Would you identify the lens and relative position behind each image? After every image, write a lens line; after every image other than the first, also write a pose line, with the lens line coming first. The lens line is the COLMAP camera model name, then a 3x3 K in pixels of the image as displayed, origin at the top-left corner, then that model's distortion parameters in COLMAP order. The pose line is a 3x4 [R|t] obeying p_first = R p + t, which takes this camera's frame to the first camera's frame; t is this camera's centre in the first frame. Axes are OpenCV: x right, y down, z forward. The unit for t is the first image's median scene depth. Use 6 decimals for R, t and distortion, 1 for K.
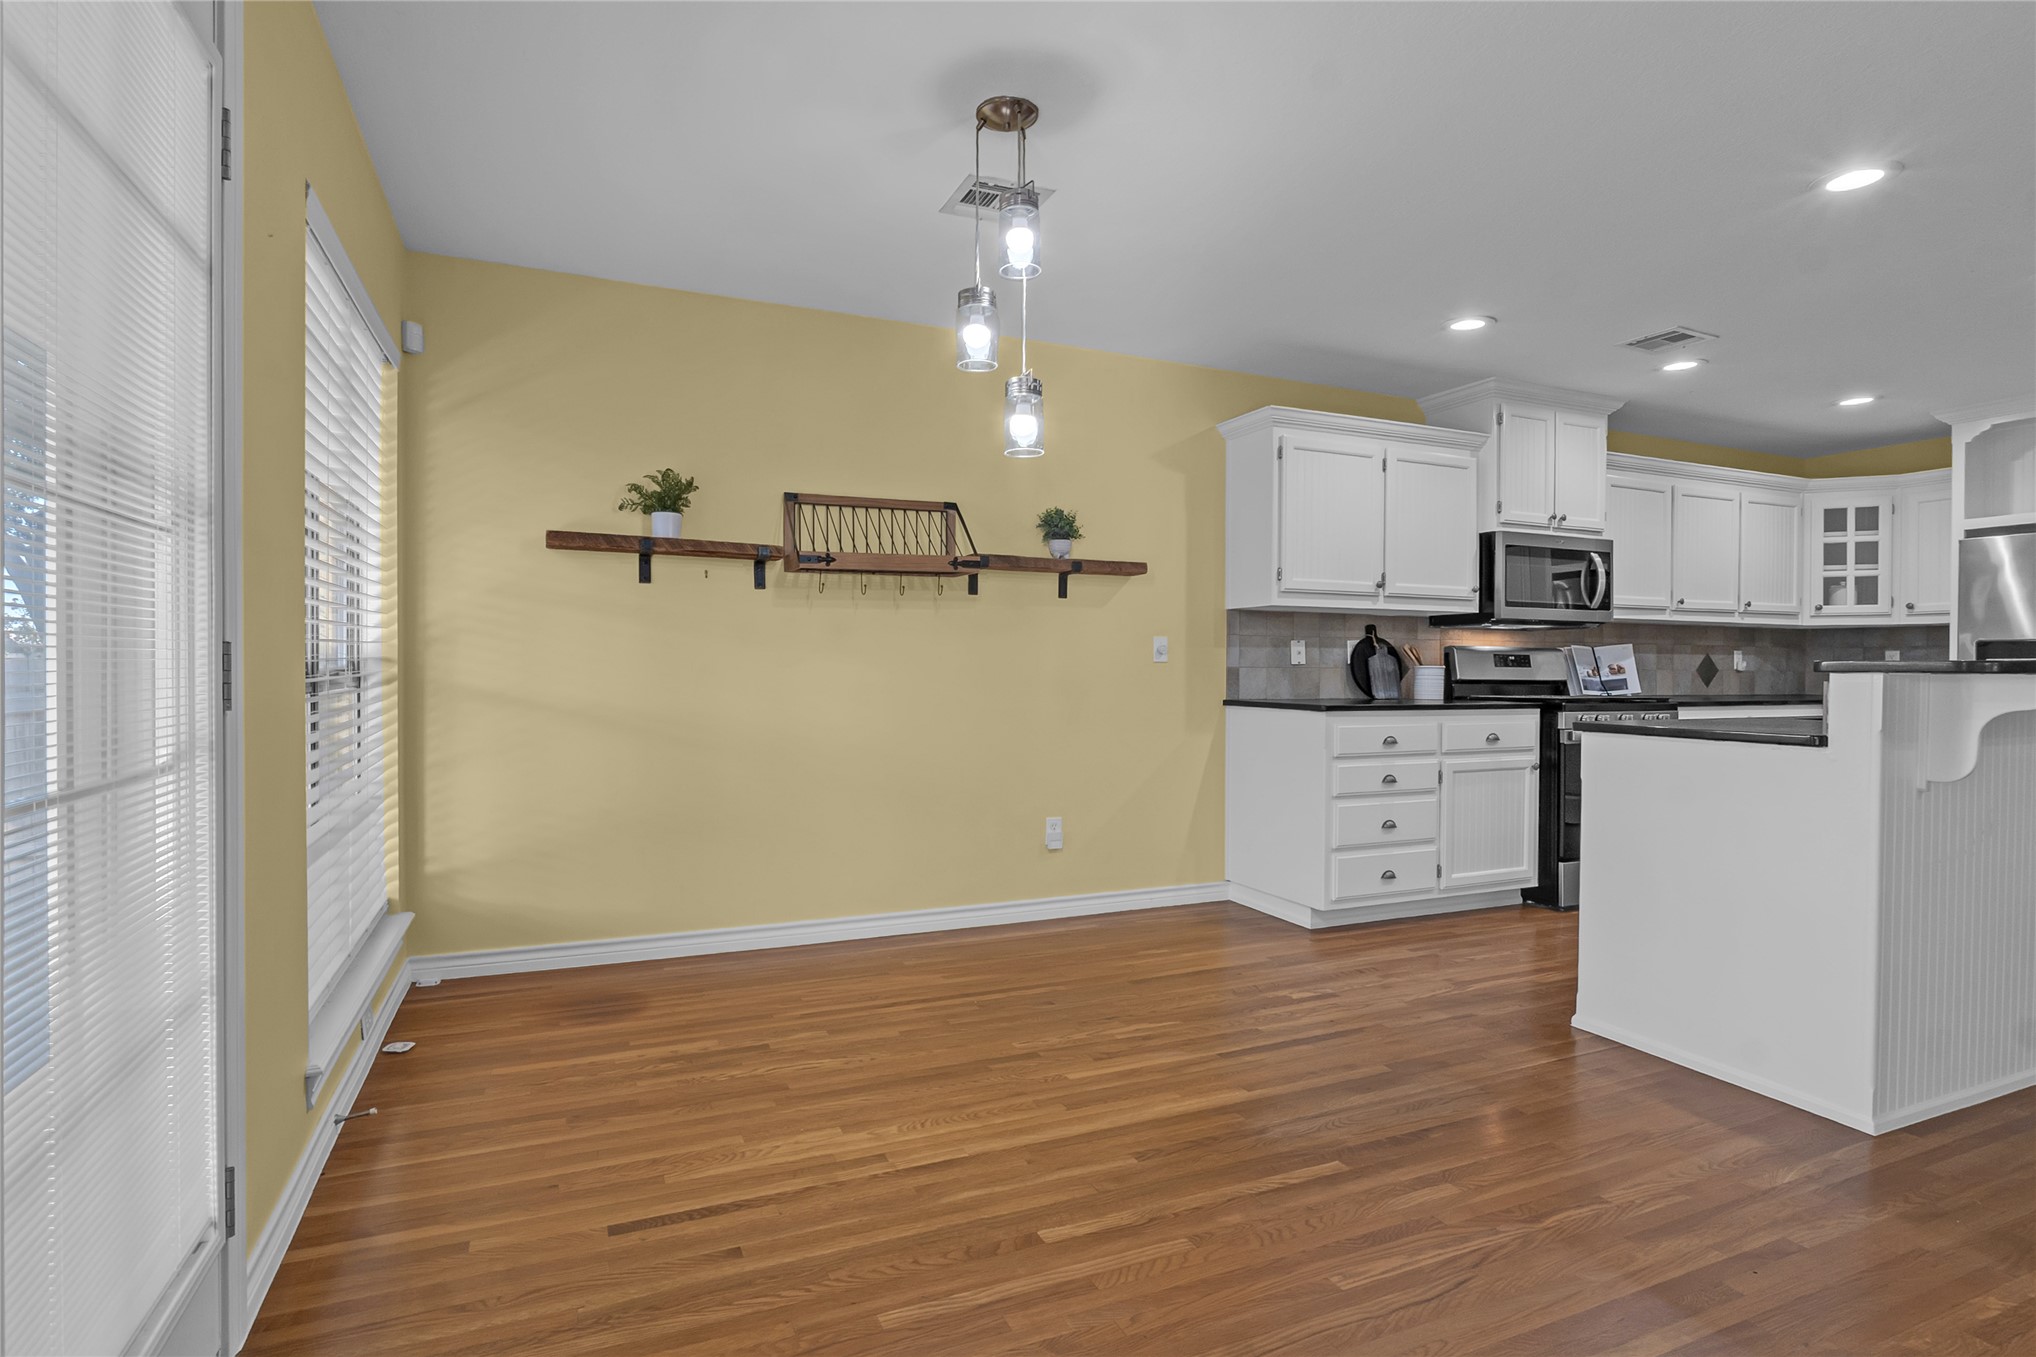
lens RADIAL K [[957.3, 0, 986.6], [0, 957.3, 676.5], [0, 0, 1]] dist [-0.012404, 0.002859]
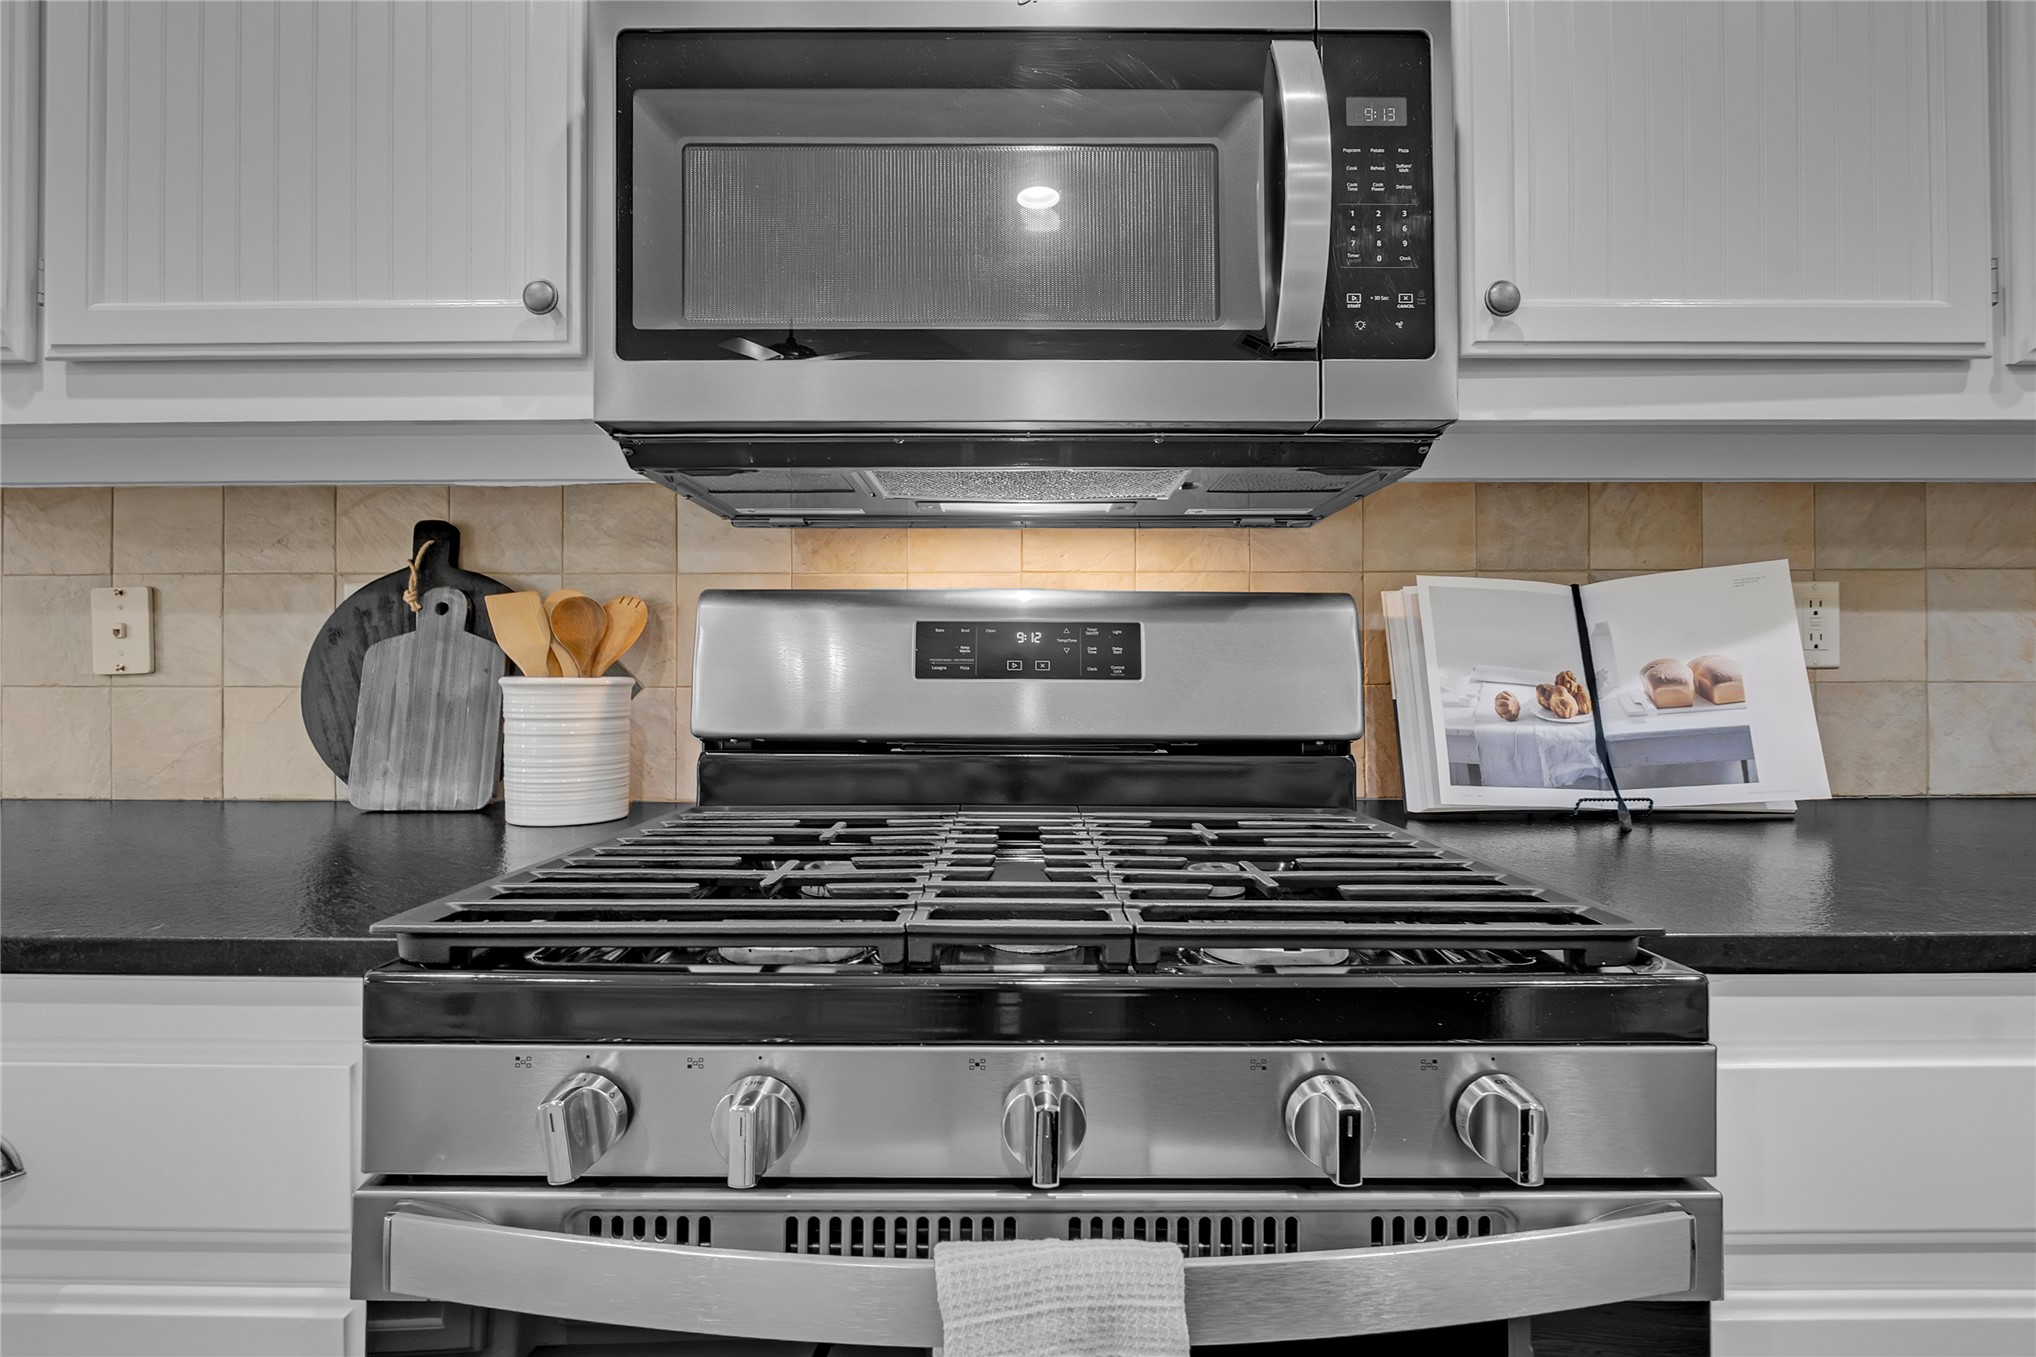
lens RADIAL K [[957.3, 0, 1001.5], [0, 957.3, 667.8], [0, 0, 1]] dist [-0.012404, 0.002859]
pose [[0.922765, -0.009657, -0.385242, 0.726921], [0.005632, 0.999917, -0.011576, -0.011232], [0.385322, 0.008512, 0.922743, 0.923791]]
